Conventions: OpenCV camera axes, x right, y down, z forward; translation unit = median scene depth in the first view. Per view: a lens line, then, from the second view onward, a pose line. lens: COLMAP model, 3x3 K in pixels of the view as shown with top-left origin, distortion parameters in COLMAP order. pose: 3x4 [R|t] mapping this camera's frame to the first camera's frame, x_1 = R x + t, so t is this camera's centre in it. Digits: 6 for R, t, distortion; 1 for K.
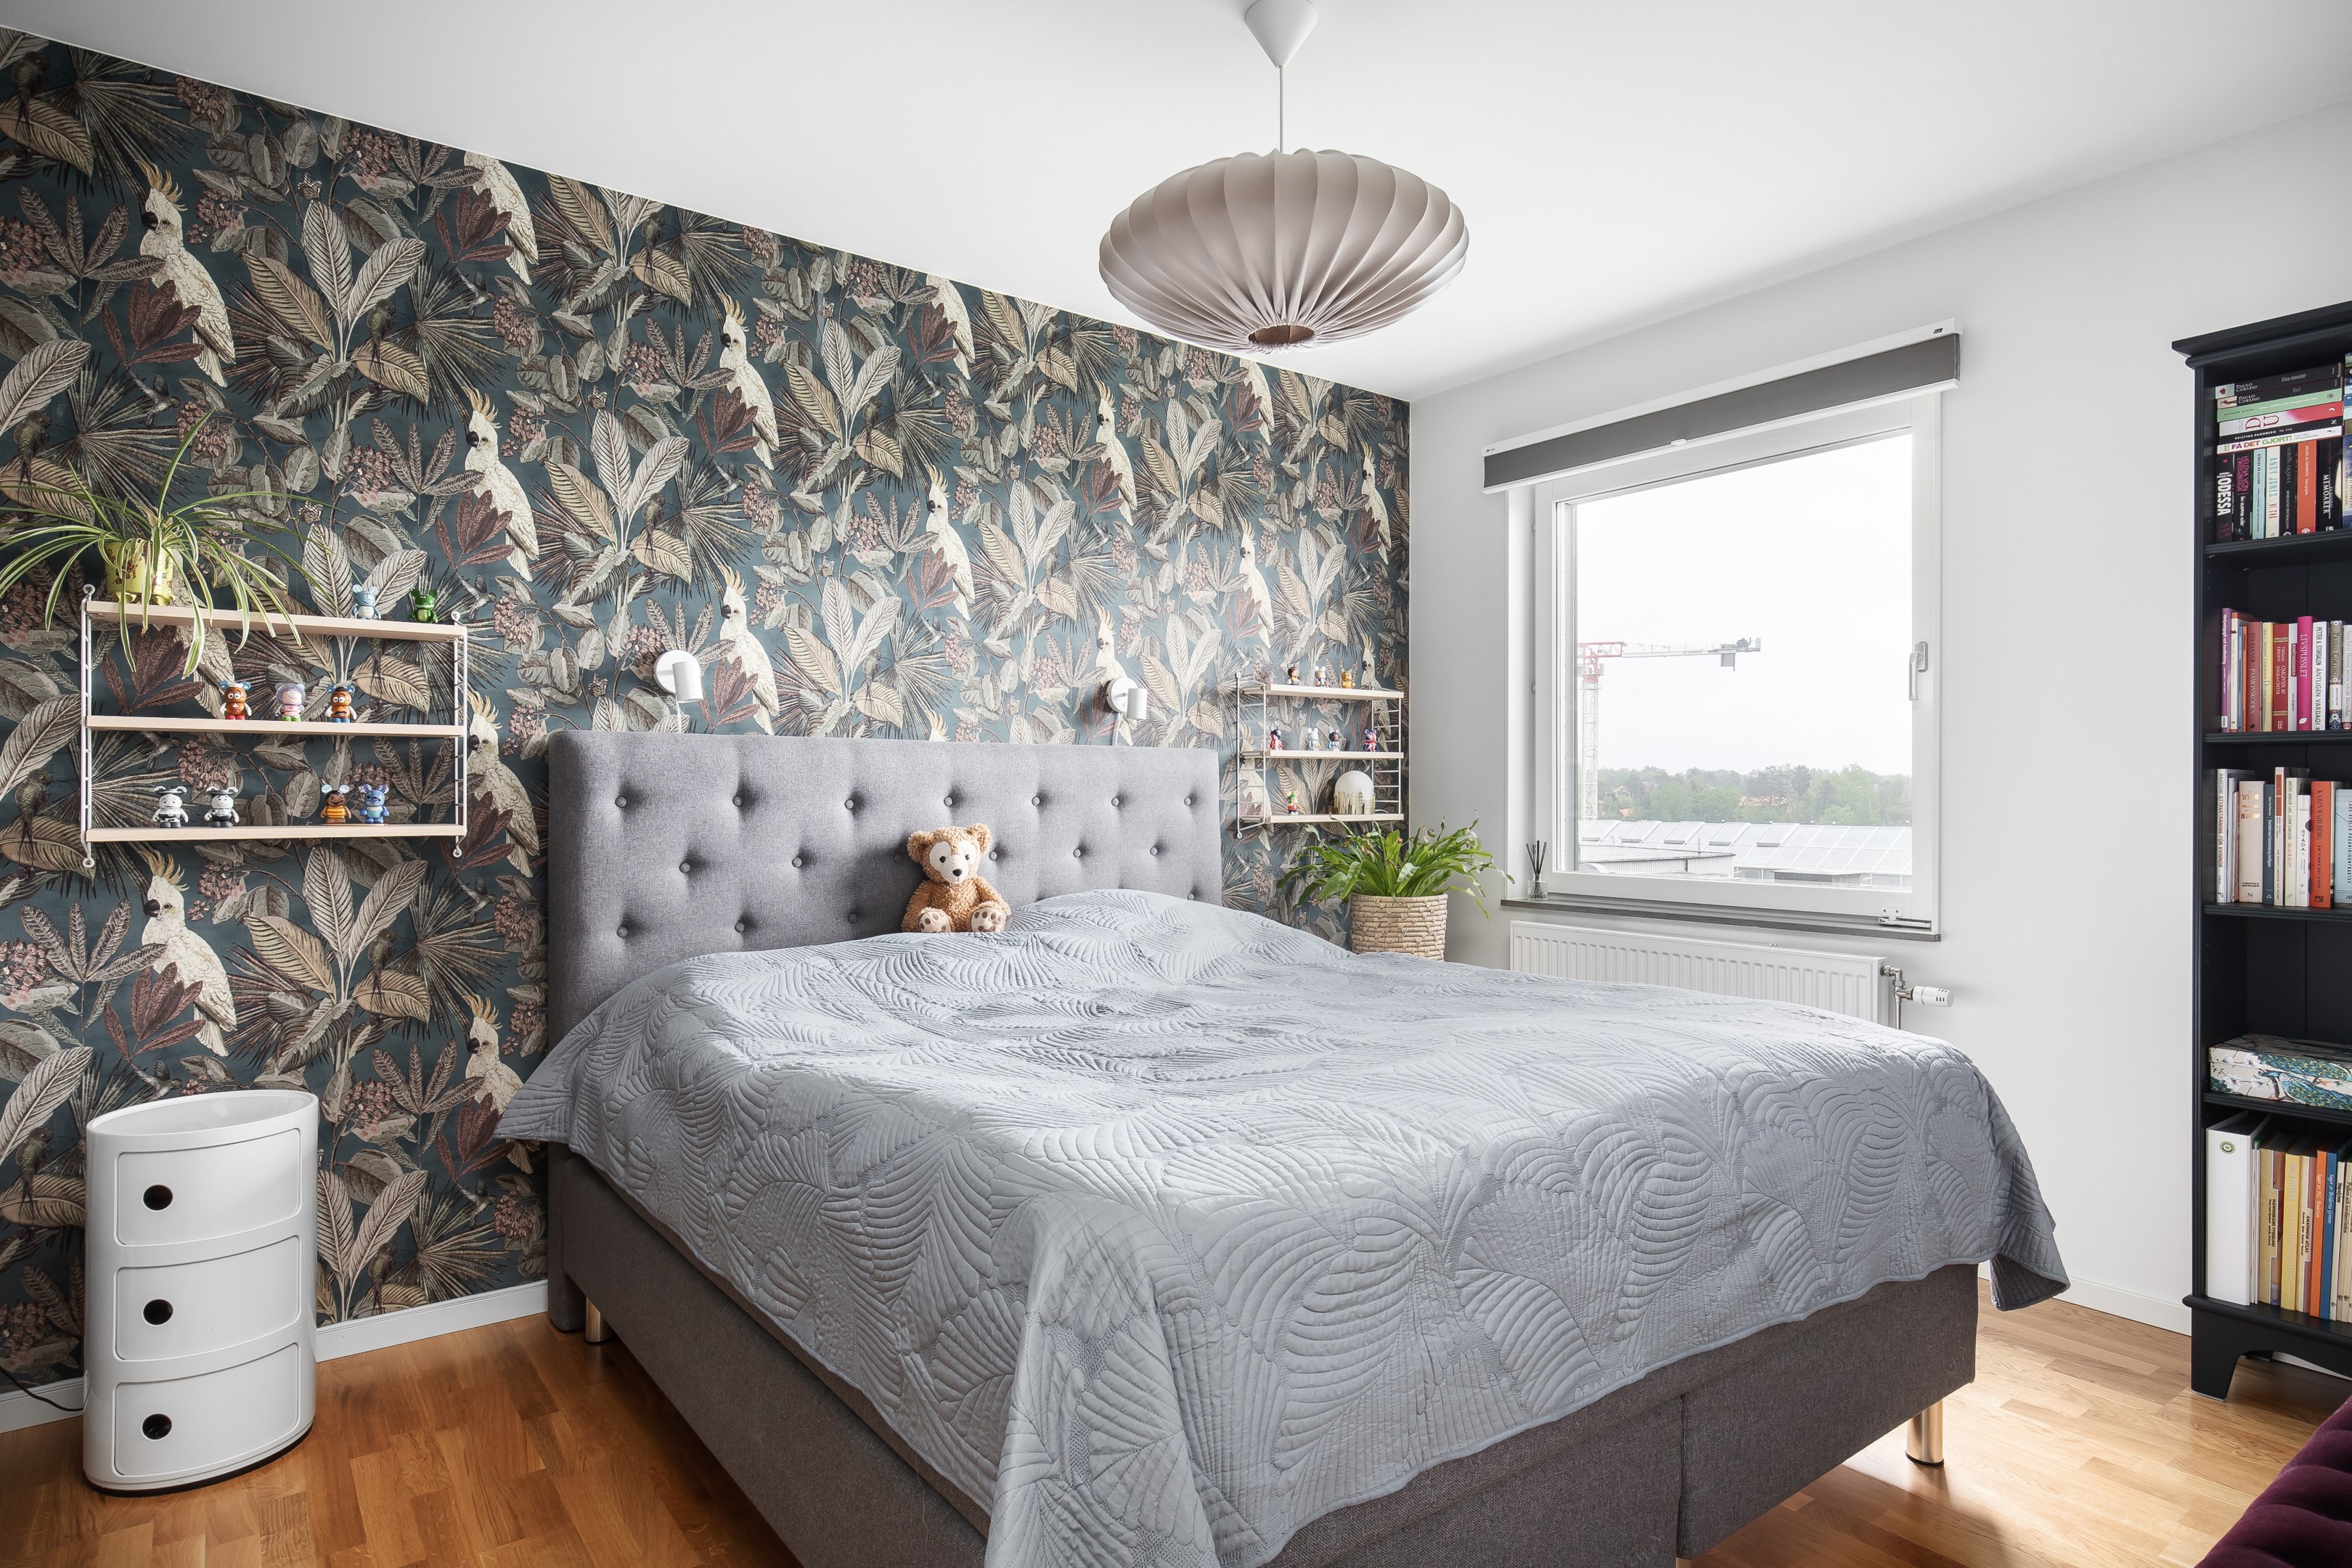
lens RADIAL K [[1310.5, 0, 1166.8], [0, 1310.5, 785.9], [0, 0, 1]] dist [0.001804, -0.001282]
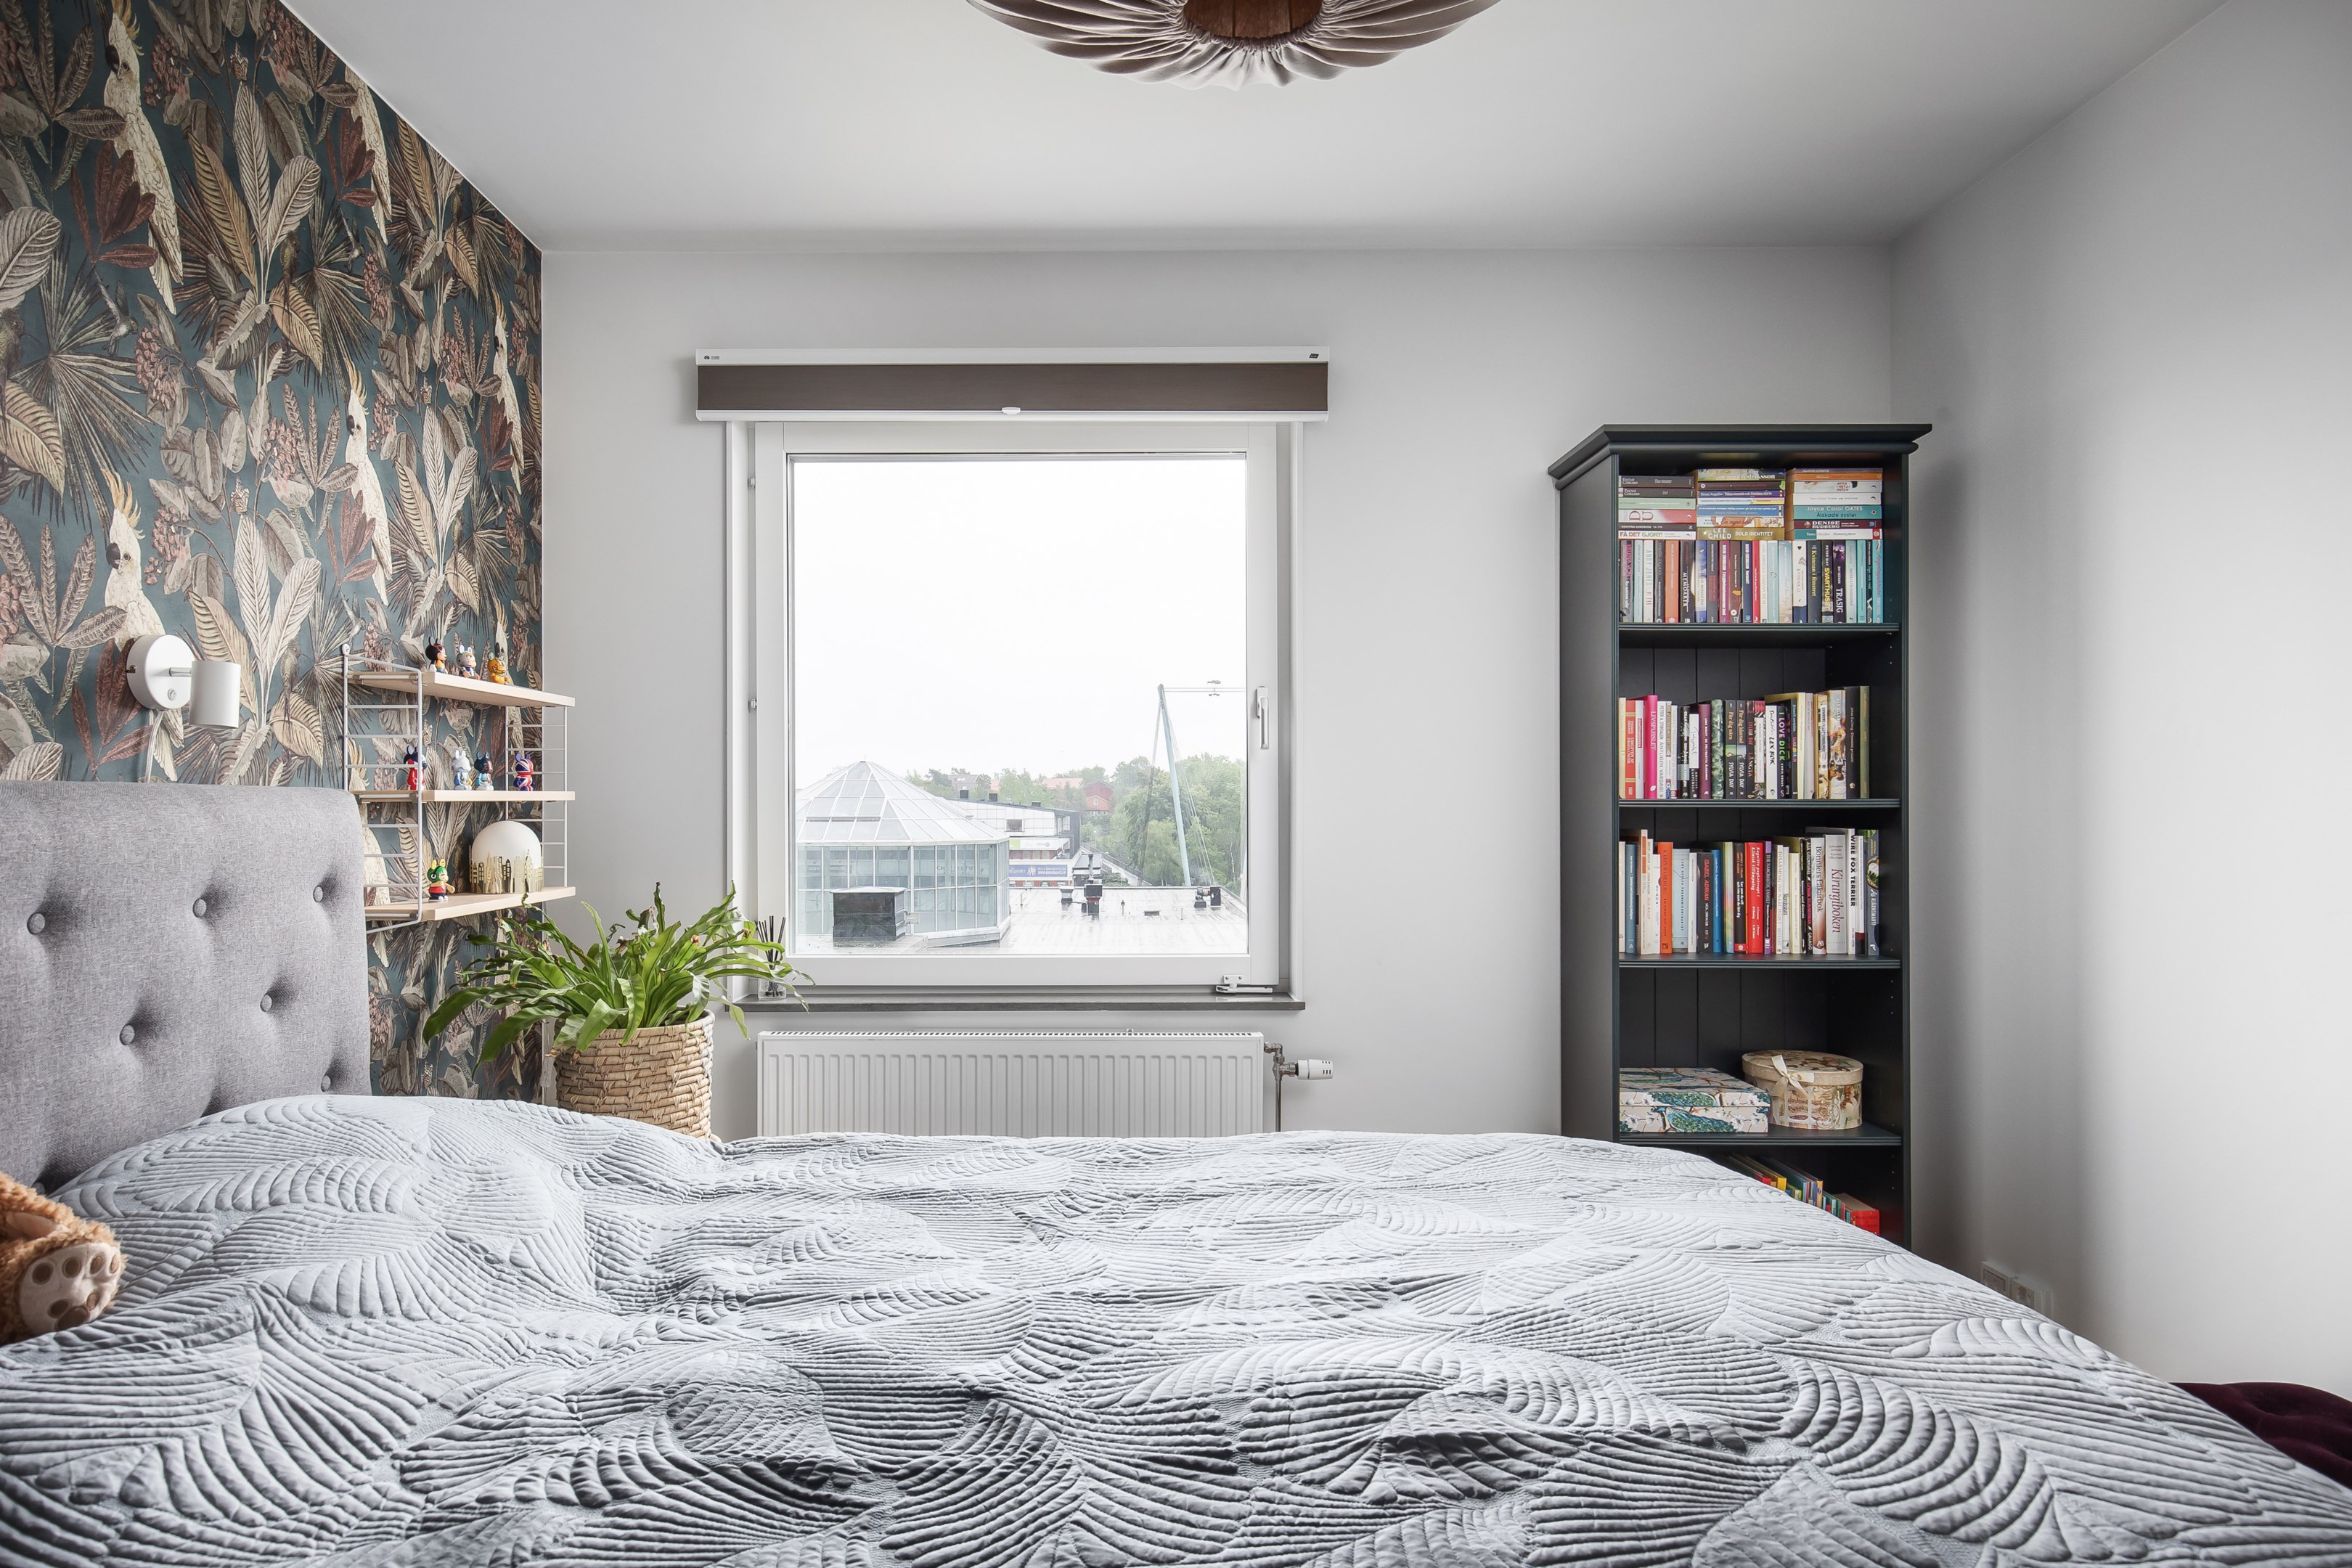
lens RADIAL K [[1355.3, 0, 1176.2], [0, 1355.3, 796.6], [0, 0, 1]] dist [0.008882, 0.000838]
pose [[0.596741, 0.004949, 0.802419, -0.196645], [-0.002724, 0.999988, -0.004142, -0.023211], [-0.802430, 0.000286, 0.596747, 0.402489]]
